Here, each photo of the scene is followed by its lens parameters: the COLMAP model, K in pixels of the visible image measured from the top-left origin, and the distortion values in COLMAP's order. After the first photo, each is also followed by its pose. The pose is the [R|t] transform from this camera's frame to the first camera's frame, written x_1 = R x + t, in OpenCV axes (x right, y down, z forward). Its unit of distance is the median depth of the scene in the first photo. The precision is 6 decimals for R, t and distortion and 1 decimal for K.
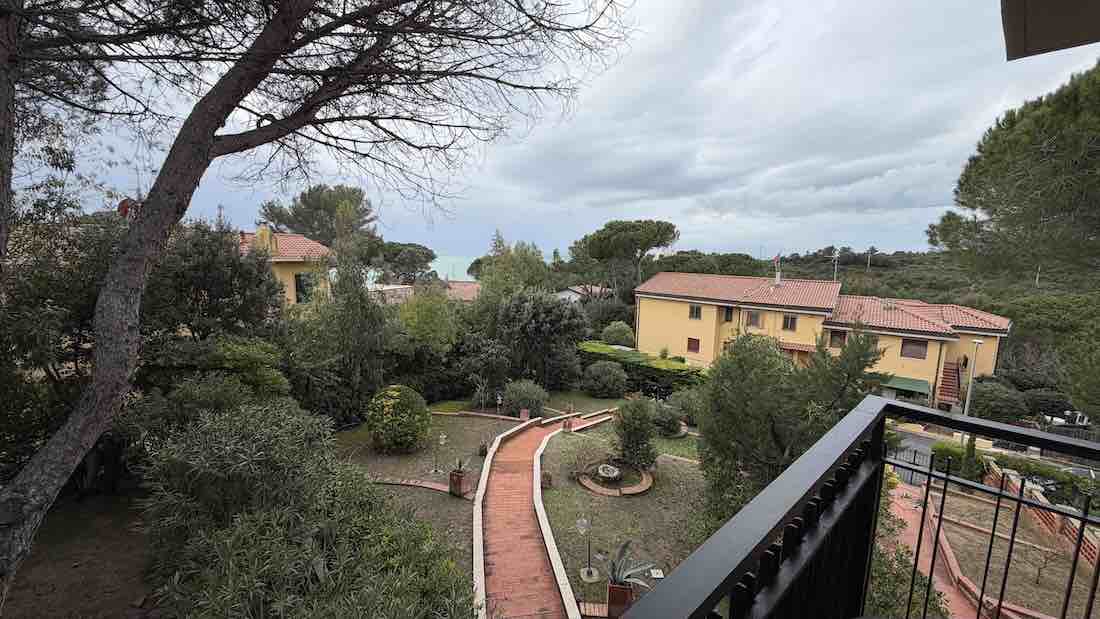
lens RADIAL K [[434.1, 0, 546.8], [0, 434.1, 309.9], [0, 0, 1]] dist [0.000519, -0.000006]
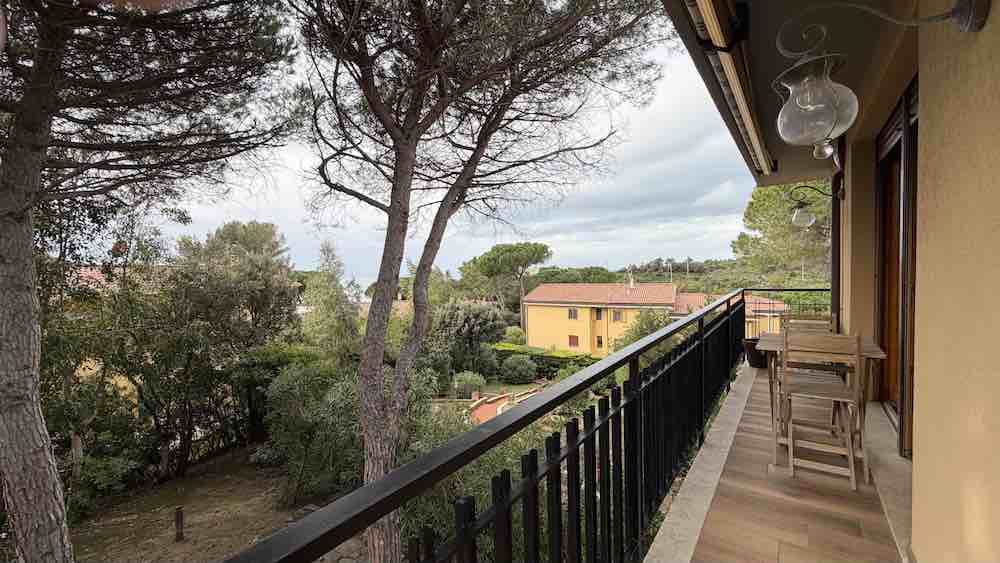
lens RADIAL K [[394.6, 0, 497.2], [0, 394.6, 284.1], [0, 0, 1]] dist [0.000519, -0.000006]
pose [[0.981400, -0.052837, 0.184560, -0.128763], [0.071422, 0.992859, -0.095549, 0.021011], [-0.178193, 0.106954, 0.978166, -0.132194]]
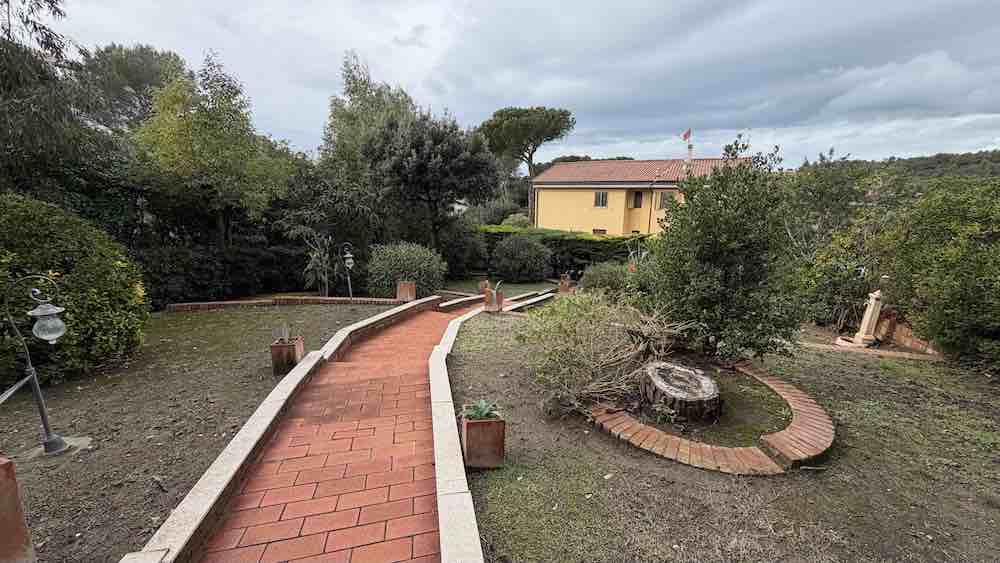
lens RADIAL K [[394.6, 0, 497.5], [0, 394.6, 285.6], [0, 0, 1]] dist [0.000519, -0.000006]
pose [[0.986069, -0.061340, 0.154616, -0.011045], [0.043162, 0.992040, 0.118296, 0.128986], [-0.160642, -0.109974, 0.980867, 0.365812]]
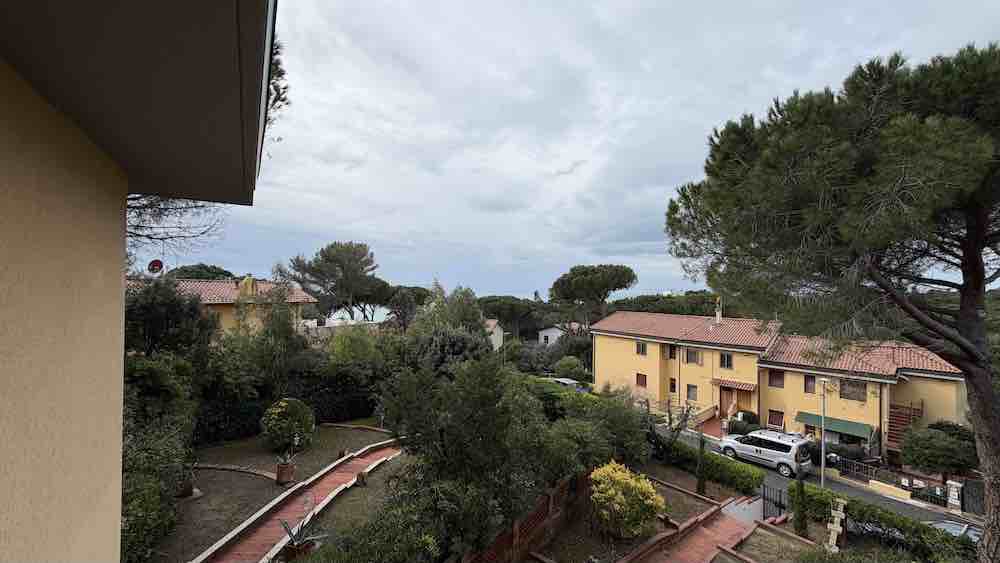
lens RADIAL K [[394.6, 0, 496.9], [0, 394.6, 288.2], [0, 0, 1]] dist [0.000519, -0.000006]
pose [[0.985087, -0.005937, -0.171954, 0.270026], [-0.018776, 0.989726, -0.141737, 0.002328], [0.171029, 0.142852, 0.974855, -0.051799]]
